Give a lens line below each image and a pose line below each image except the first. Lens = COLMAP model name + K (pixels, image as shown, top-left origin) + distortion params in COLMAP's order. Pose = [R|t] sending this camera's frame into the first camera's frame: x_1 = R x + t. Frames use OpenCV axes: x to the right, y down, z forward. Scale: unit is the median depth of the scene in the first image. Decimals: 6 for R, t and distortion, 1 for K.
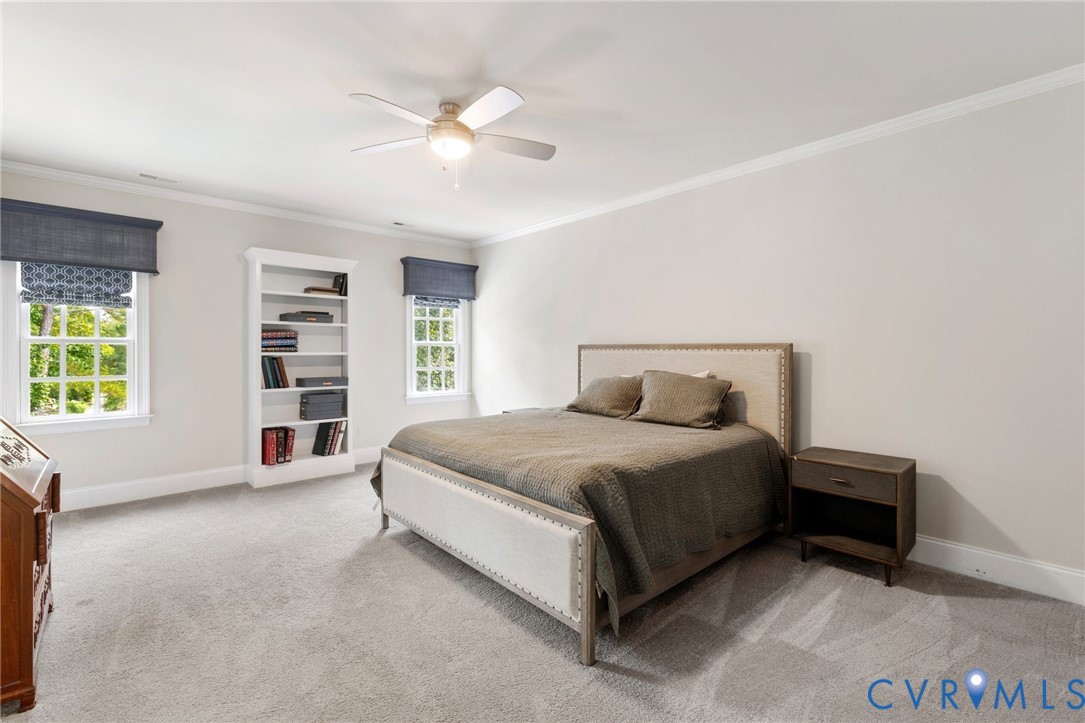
lens RADIAL K [[474.5, 0, 539.2], [0, 474.5, 353.9], [0, 0, 1]] dist [-0.000398, 0.000288]
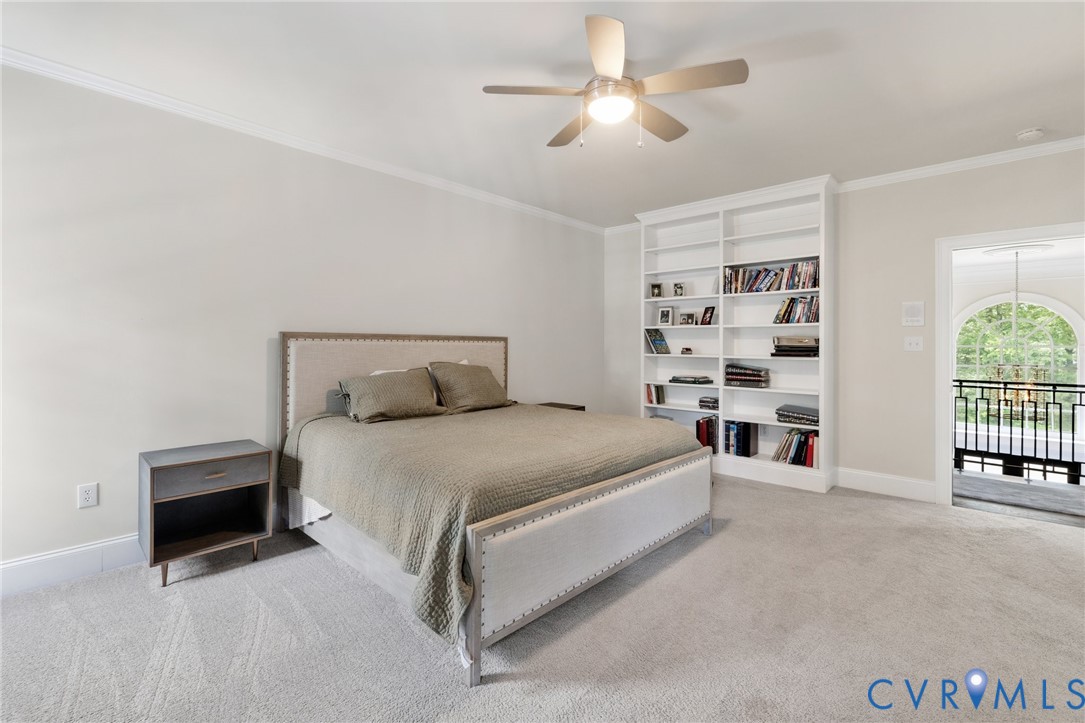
lens RADIAL K [[474.5, 0, 539.9], [0, 474.5, 350.6], [0, 0, 1]] dist [-0.000398, 0.000288]
pose [[-0.066357, -0.013216, 0.997708, -0.757865], [0.003334, 0.999904, 0.013466, -0.000889], [-0.997790, 0.004220, -0.066307, 0.865761]]
